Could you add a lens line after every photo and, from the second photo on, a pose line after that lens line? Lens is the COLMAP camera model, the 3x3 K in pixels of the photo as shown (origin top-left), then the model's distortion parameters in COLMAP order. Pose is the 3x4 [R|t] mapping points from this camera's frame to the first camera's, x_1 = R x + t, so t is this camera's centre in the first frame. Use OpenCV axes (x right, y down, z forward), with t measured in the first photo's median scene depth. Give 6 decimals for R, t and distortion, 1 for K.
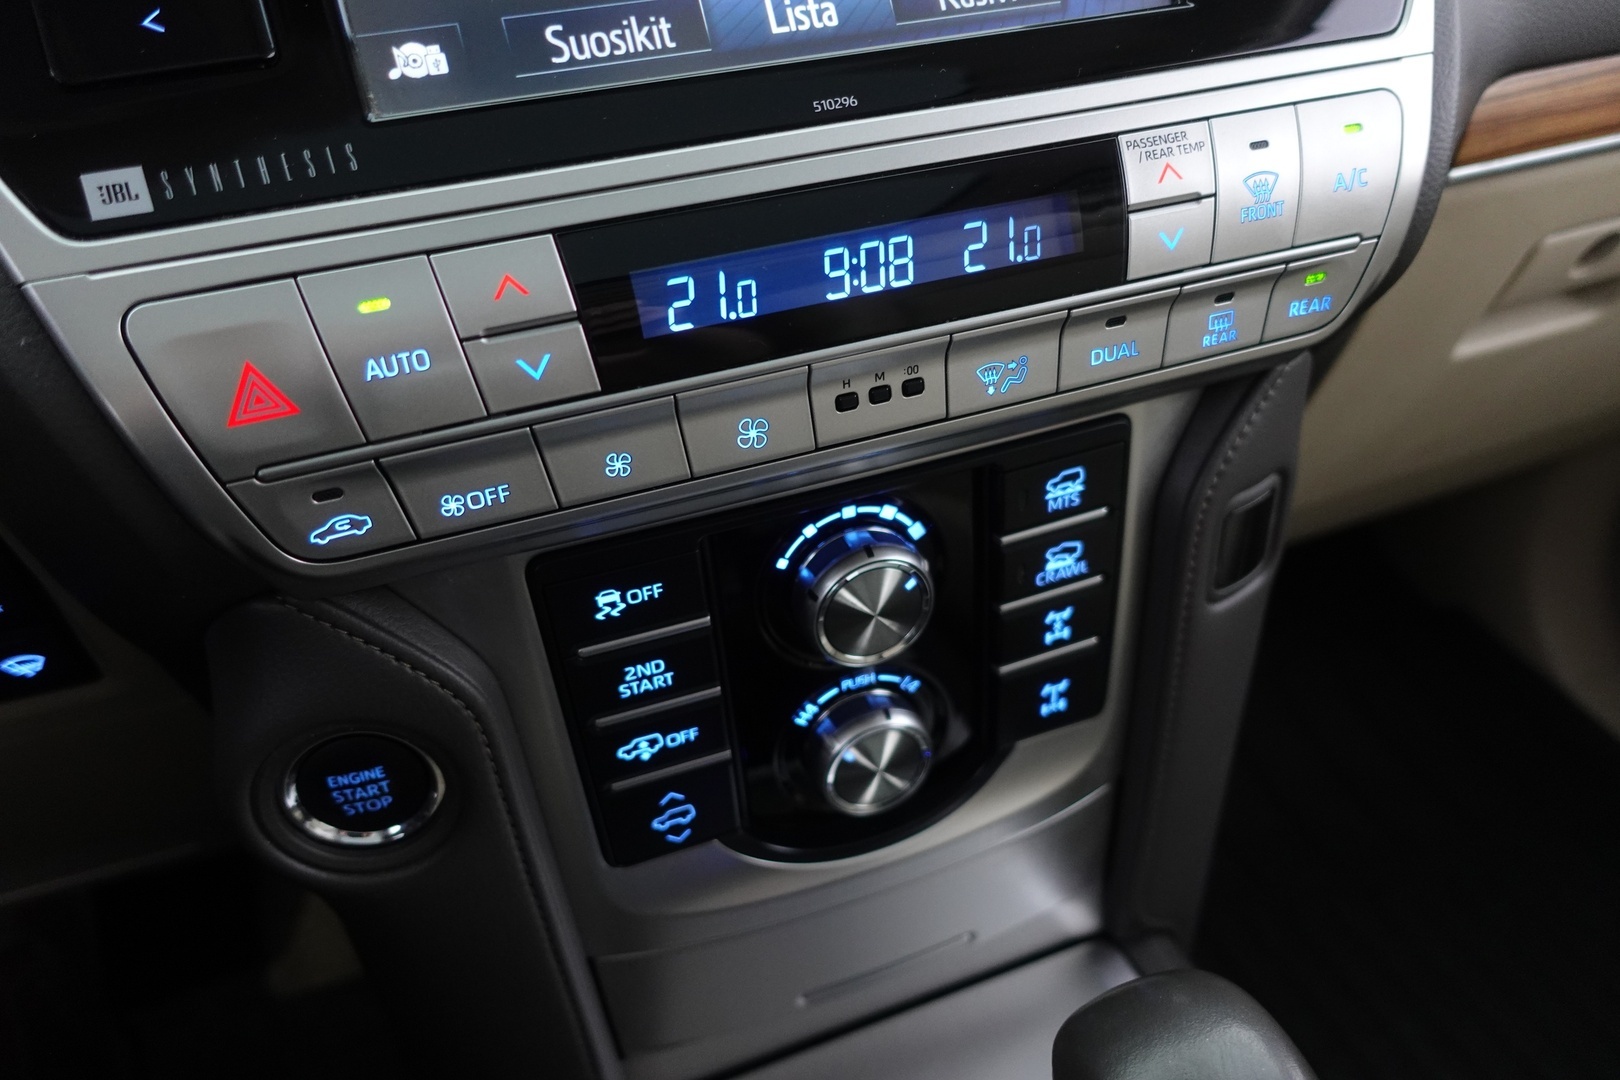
lens RADIAL K [[1107.7, 0, 811.4], [0, 1107.7, 515.0], [0, 0, 1]] dist [-0.000729, 0.000593]
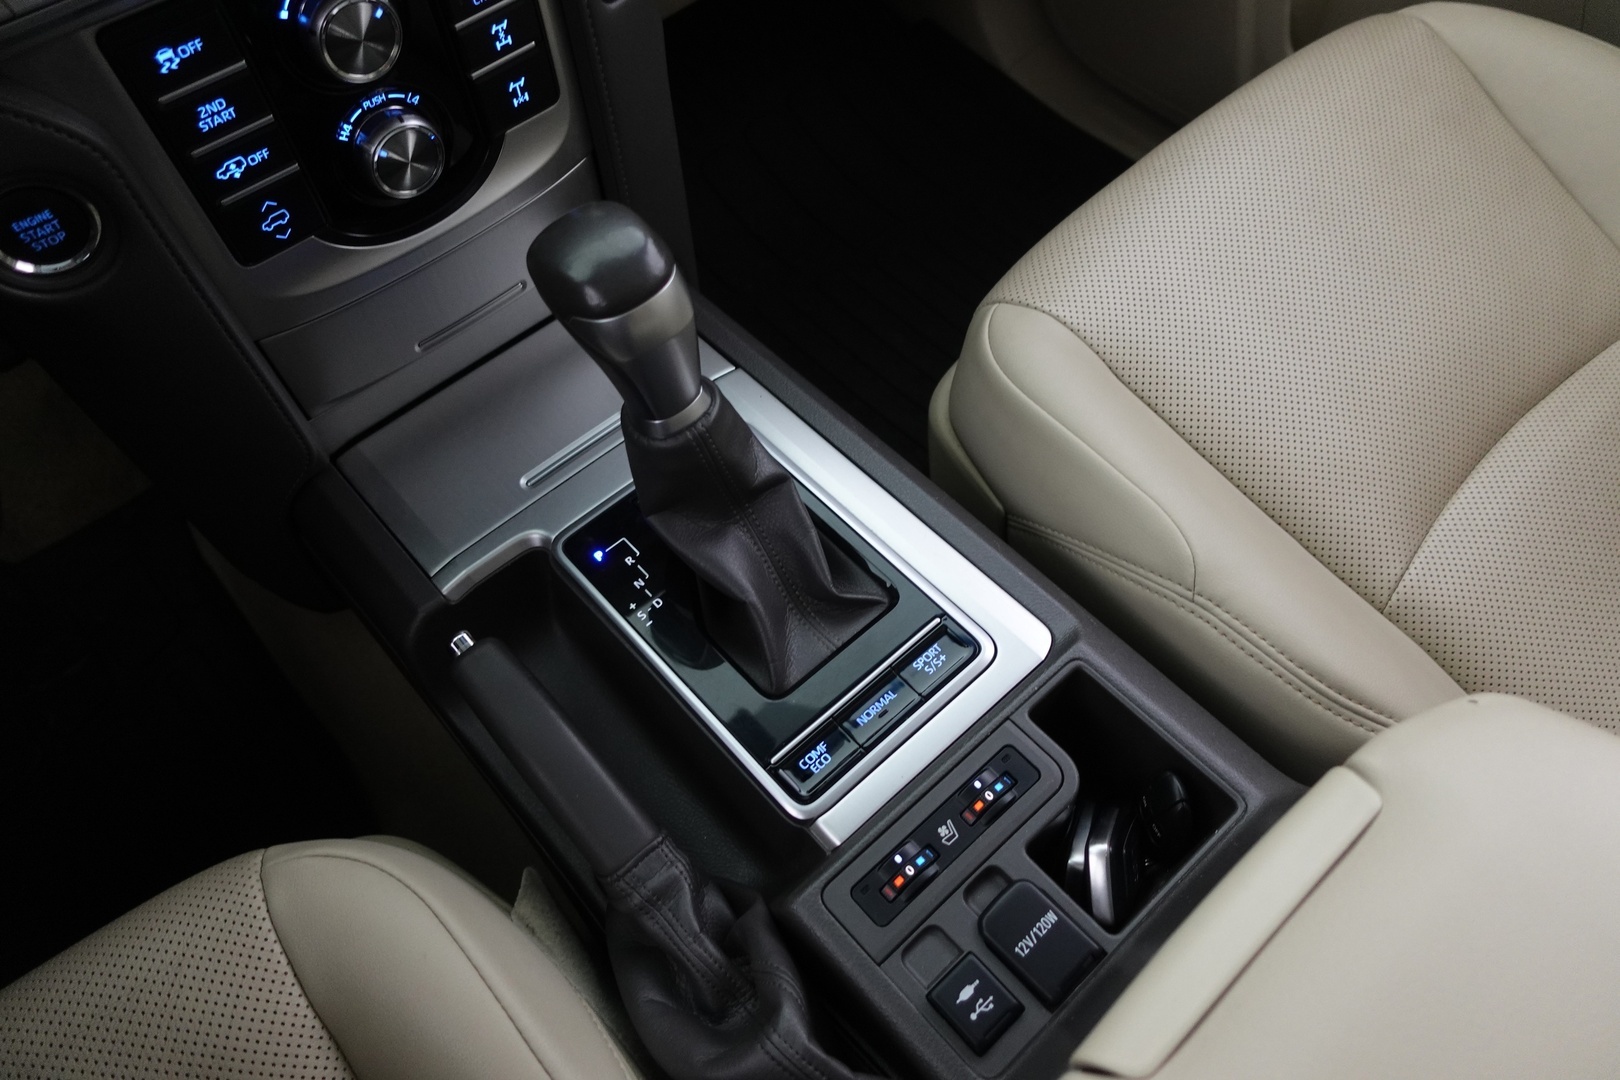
lens RADIAL K [[1107.7, 0, 811.4], [0, 1107.7, 515.0], [0, 0, 1]] dist [-0.000729, 0.000593]
pose [[0.923430, -0.295263, 0.245146, 0.062435], [0.174607, 0.892093, 0.416752, 0.145126], [-0.341745, -0.342037, 0.875341, -0.725199]]
